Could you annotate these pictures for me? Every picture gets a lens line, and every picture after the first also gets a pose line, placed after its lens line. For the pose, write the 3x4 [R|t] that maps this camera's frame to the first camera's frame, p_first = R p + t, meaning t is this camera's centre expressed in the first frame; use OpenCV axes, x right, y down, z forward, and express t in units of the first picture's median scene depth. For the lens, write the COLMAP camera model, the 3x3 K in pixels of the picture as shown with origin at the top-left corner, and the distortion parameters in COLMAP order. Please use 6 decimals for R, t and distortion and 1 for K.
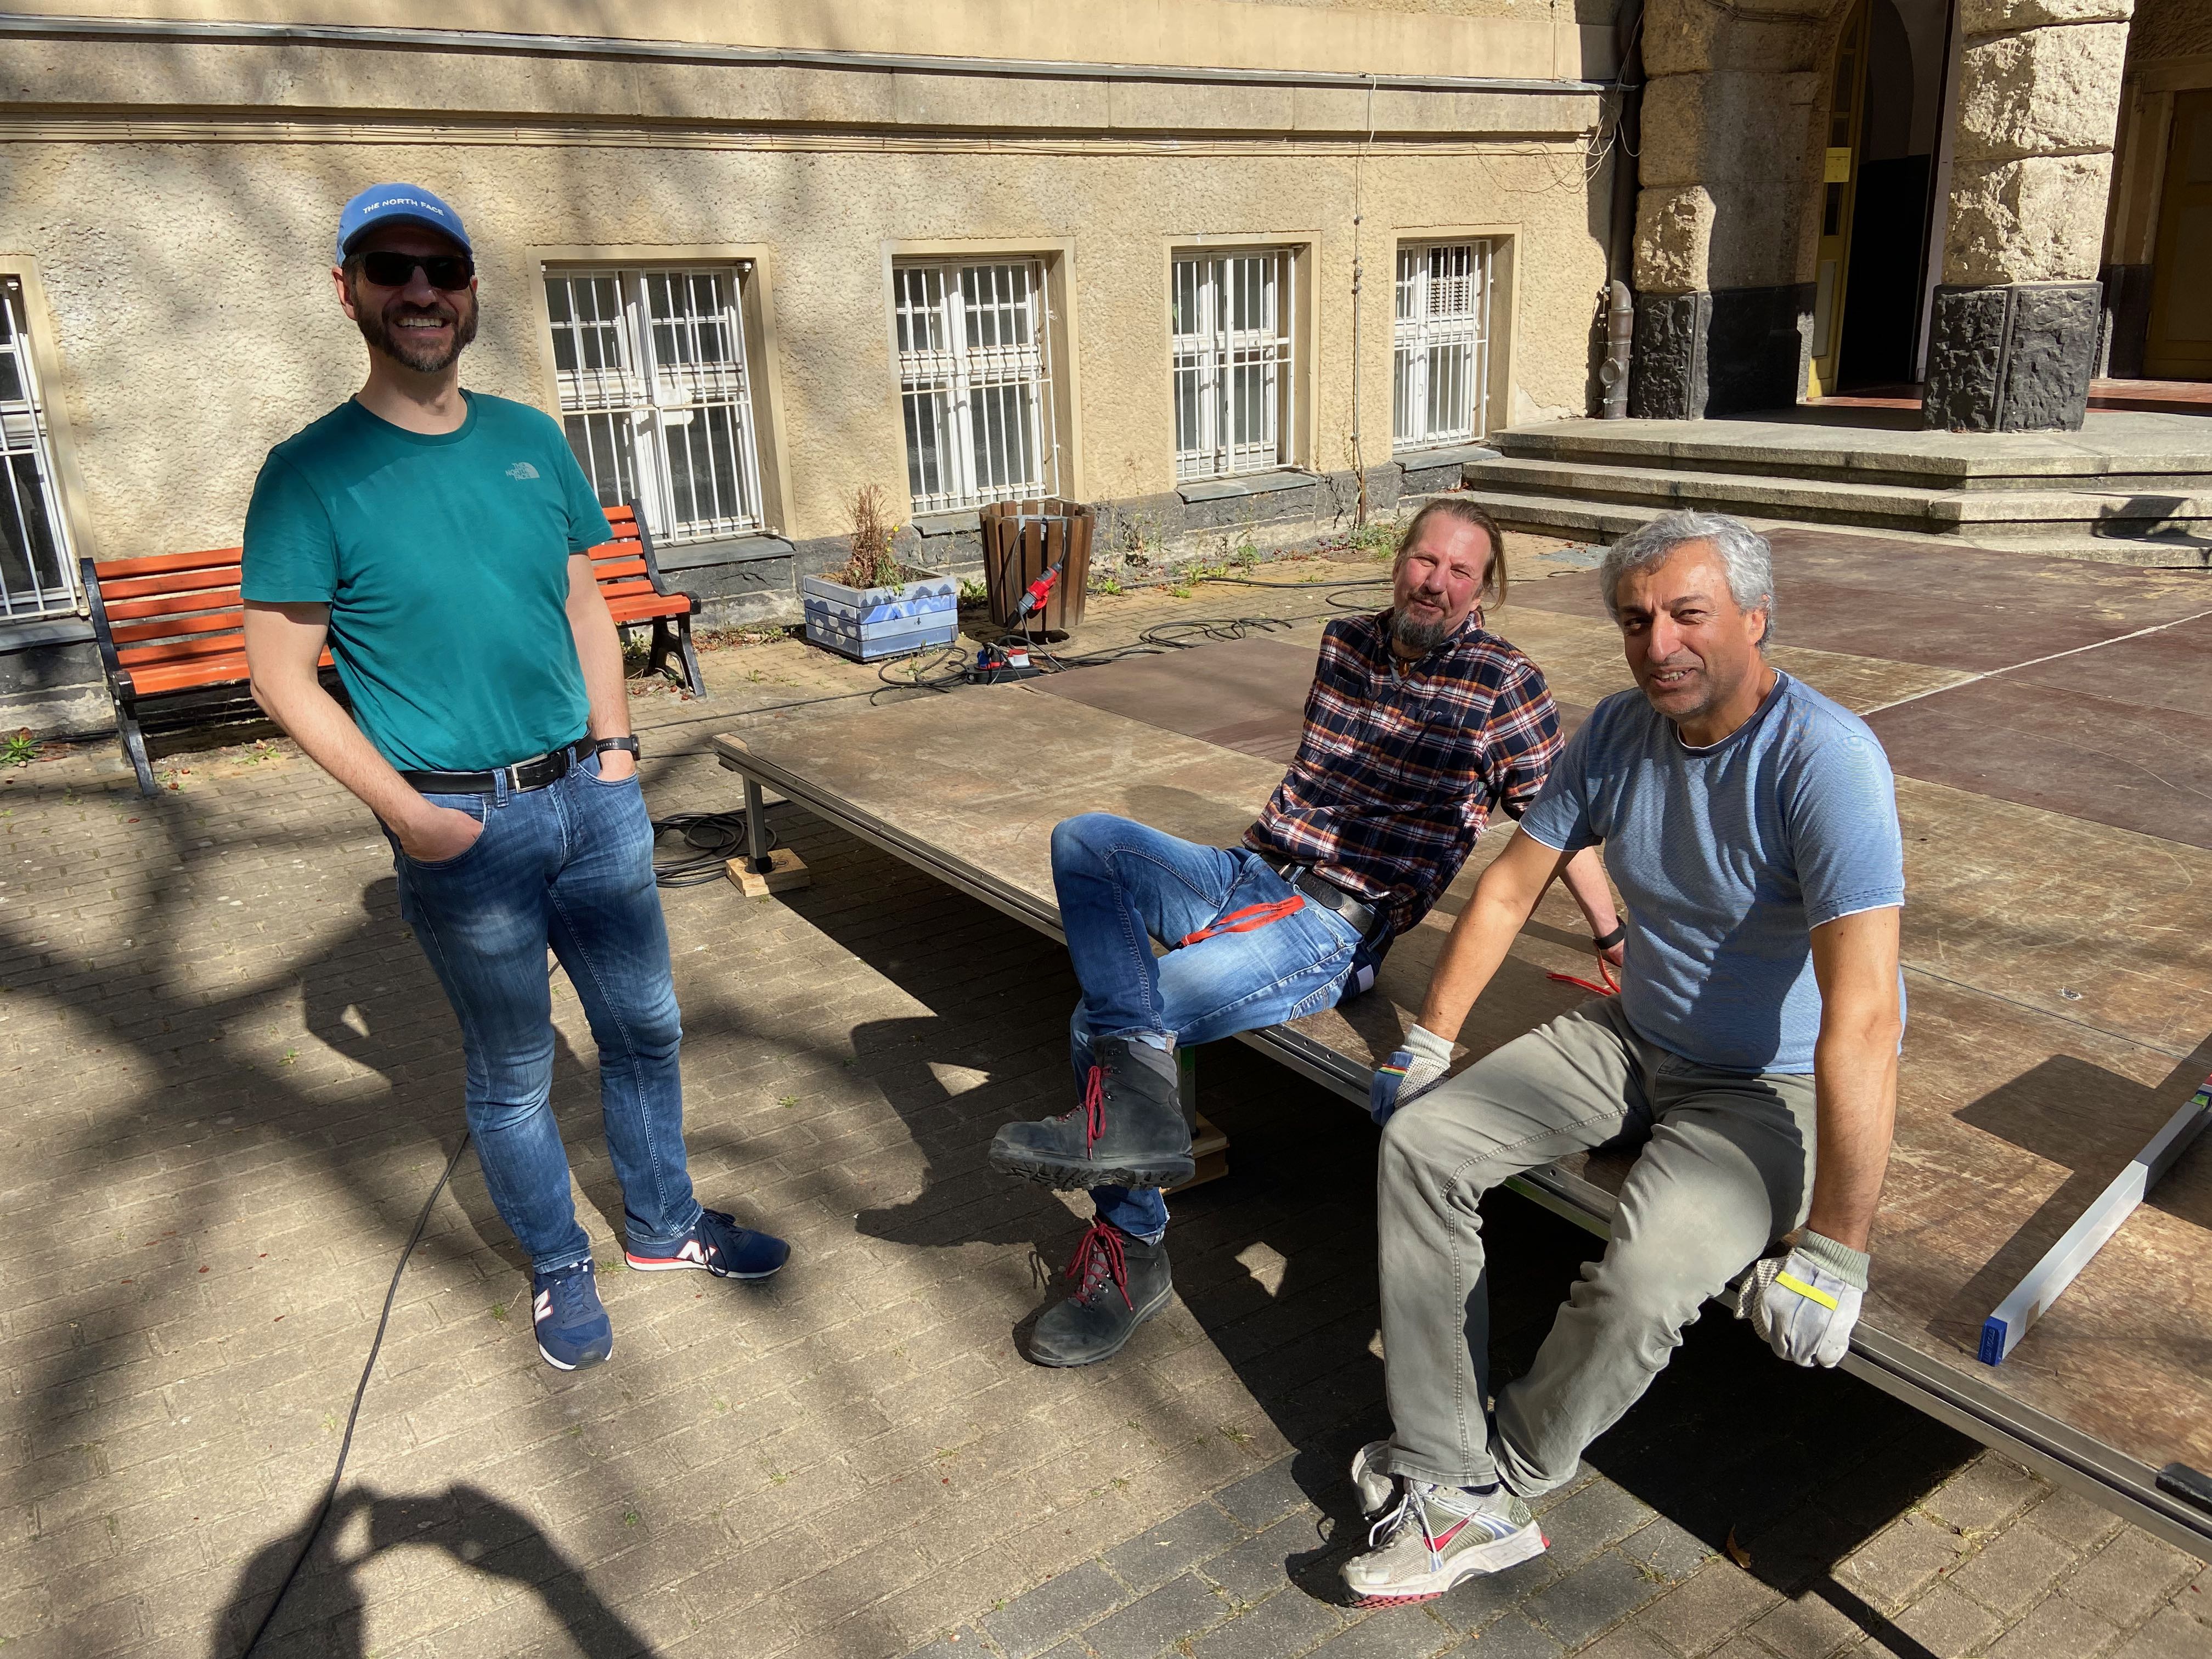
lens RADIAL K [[1656.8, 0, 1101.8], [0, 1656.8, 784.8], [0, 0, 1]] dist [0.114150, -0.137079]
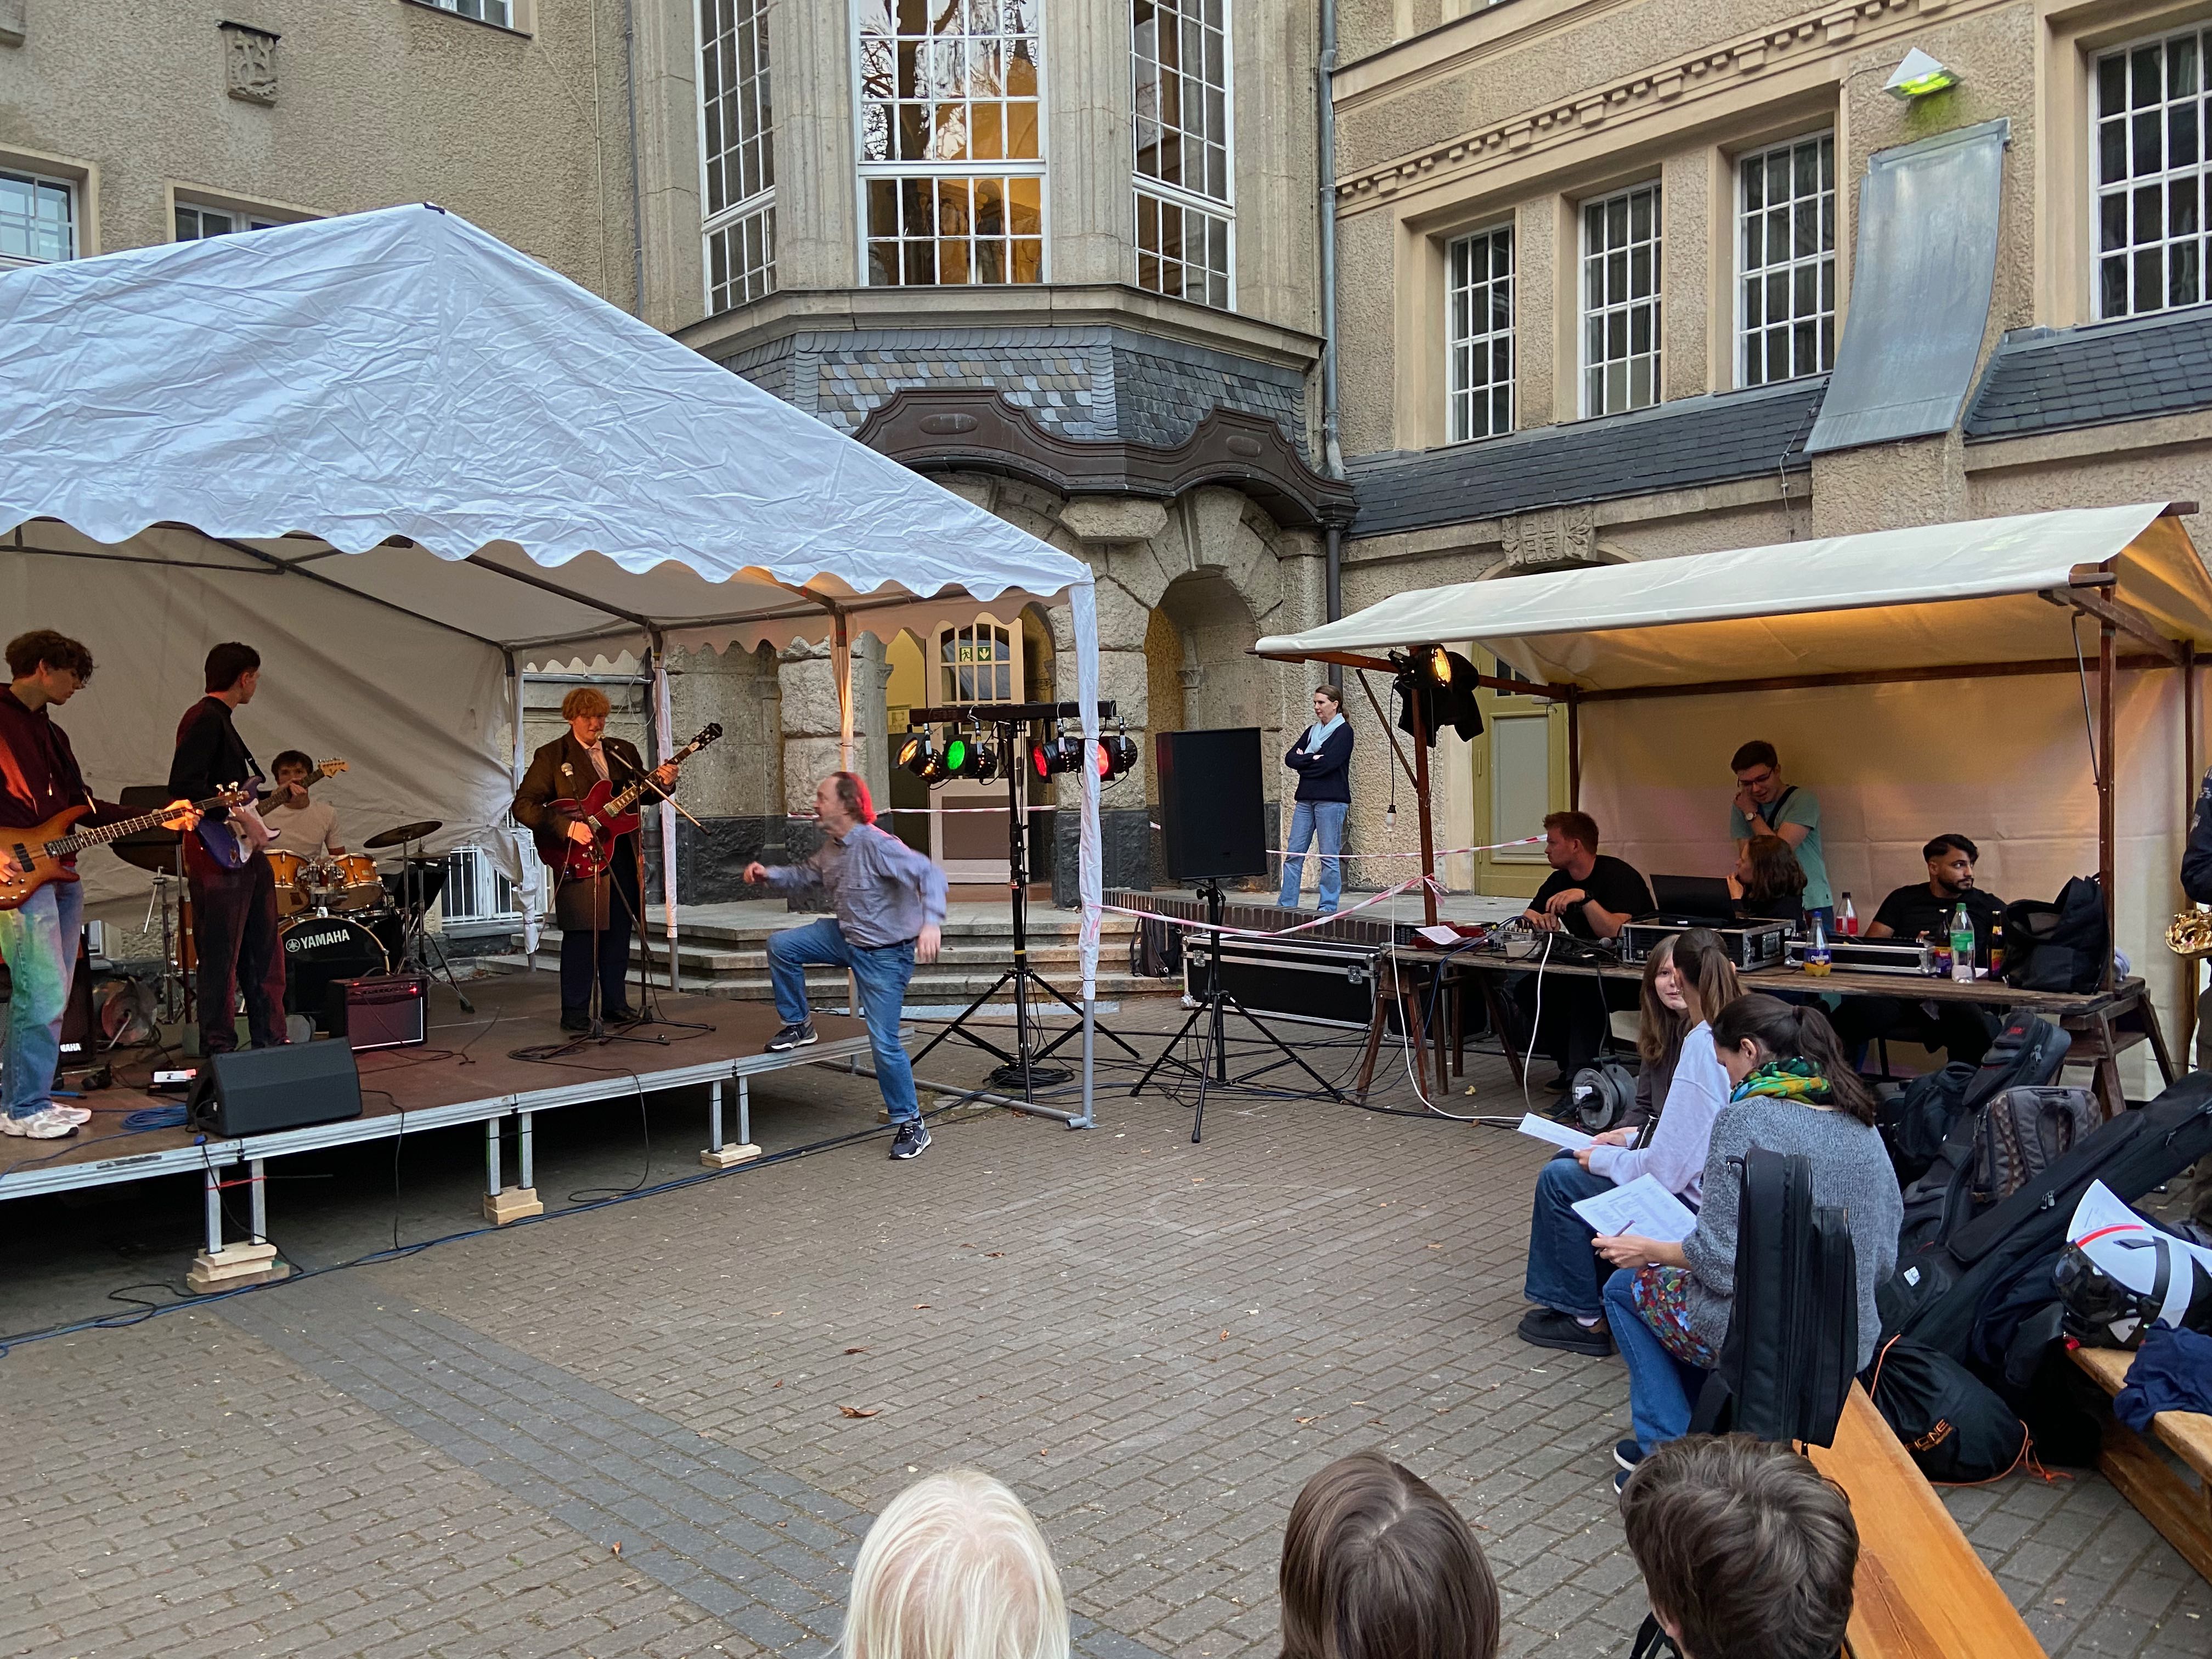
lens RADIAL K [[1656.8, 0, 1084.8], [0, 1656.8, 832.7], [0, 0, 1]] dist [0.114150, -0.137079]
pose [[0.988975, 0.011129, 0.147664, 0.558980], [0.028221, 0.964732, -0.261718, 0.111530], [-0.145369, 0.263000, 0.953781, -0.442488]]
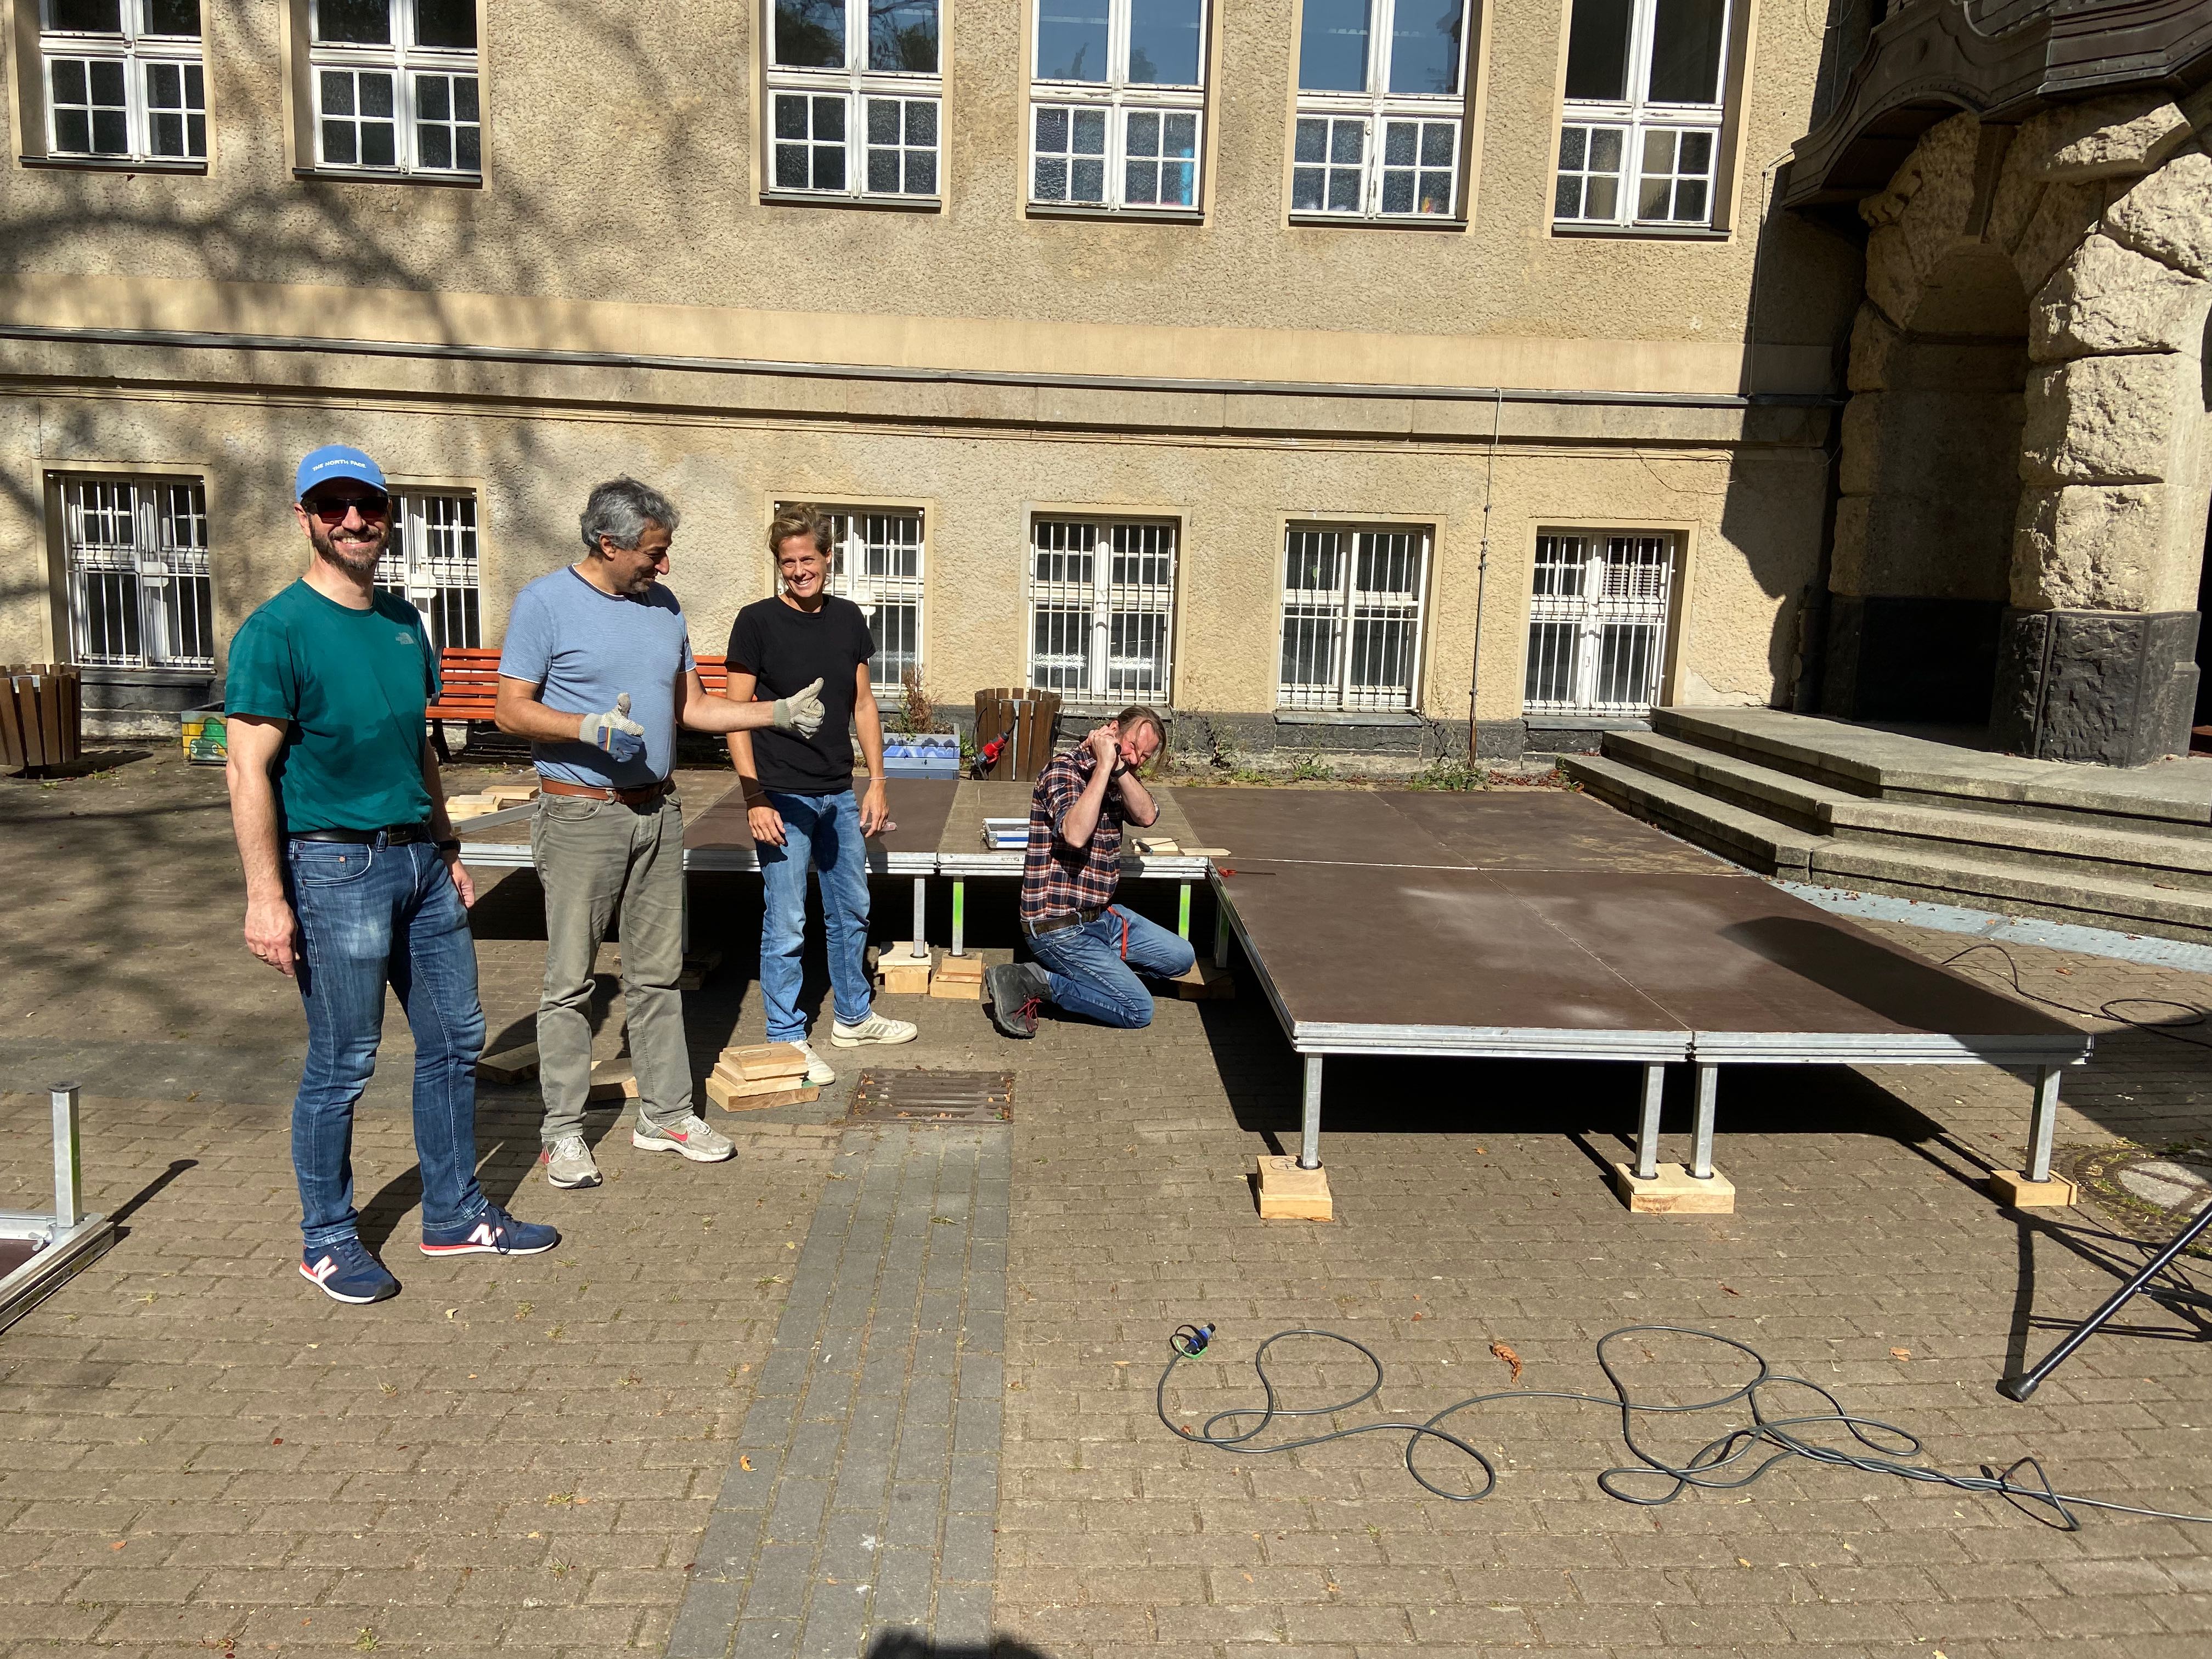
lens RADIAL K [[1656.8, 0, 1112.9], [0, 1656.8, 814.4], [0, 0, 1]] dist [0.114150, -0.137079]
pose [[0.840646, 0.150755, -0.520180, 0.611065], [-0.217771, 0.973501, -0.069799, 0.003715], [0.495873, 0.171956, 0.851199, -0.072283]]
